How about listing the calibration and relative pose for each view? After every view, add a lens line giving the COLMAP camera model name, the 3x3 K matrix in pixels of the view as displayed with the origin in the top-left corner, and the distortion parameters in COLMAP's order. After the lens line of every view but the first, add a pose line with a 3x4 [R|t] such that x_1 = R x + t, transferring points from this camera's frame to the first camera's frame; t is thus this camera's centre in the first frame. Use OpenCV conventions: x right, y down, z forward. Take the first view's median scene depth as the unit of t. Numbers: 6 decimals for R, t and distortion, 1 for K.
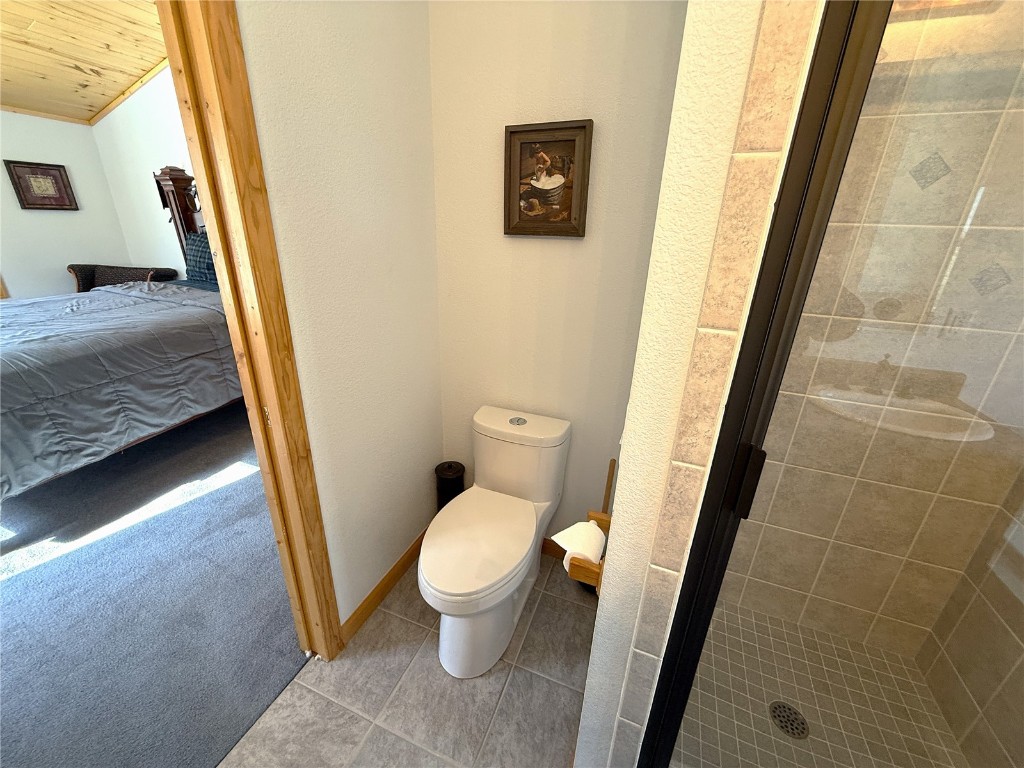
lens RADIAL K [[407.1, 0, 510.1], [0, 407.1, 384.1], [0, 0, 1]] dist [0.001243, -0.000292]
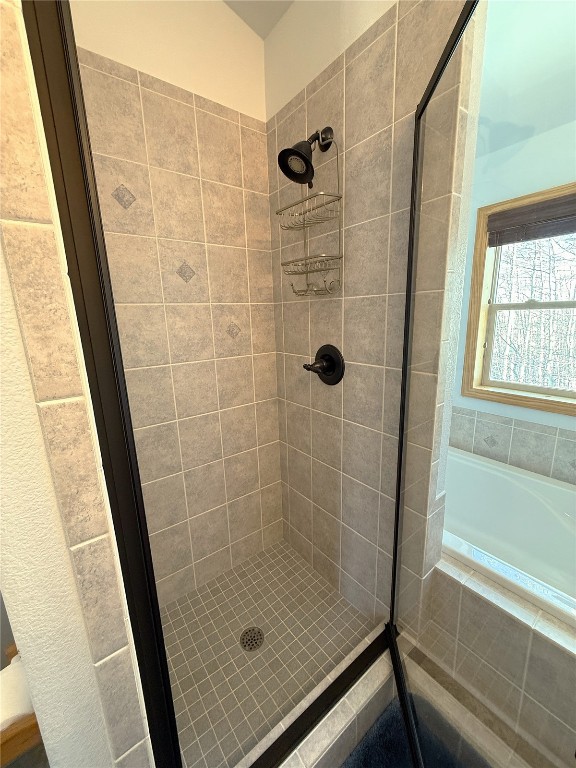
lens RADIAL K [[305.3, 0, 288.9], [0, 305.3, 378.9], [0, 0, 1]] dist [0.001243, -0.000292]
pose [[0.510421, -0.225459, 0.829842, 0.184686], [0.354310, 0.934437, 0.035946, -0.014035], [-0.783540, 0.275674, 0.556839, 0.157948]]
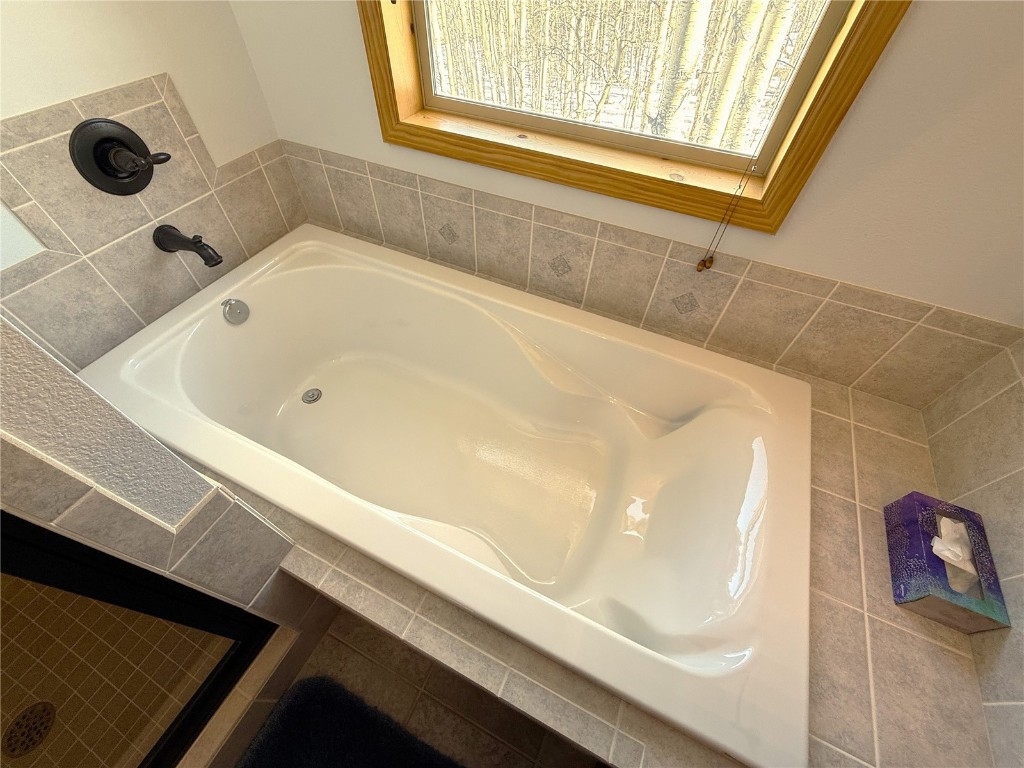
lens RADIAL K [[407.1, 0, 511.0], [0, 407.1, 380.6], [0, 0, 1]] dist [0.001243, -0.000292]
pose [[0.065437, -0.790052, 0.609538, 1.573509], [0.334113, 0.592935, 0.732664, 0.336444], [-0.940259, 0.155712, 0.302766, -0.398825]]
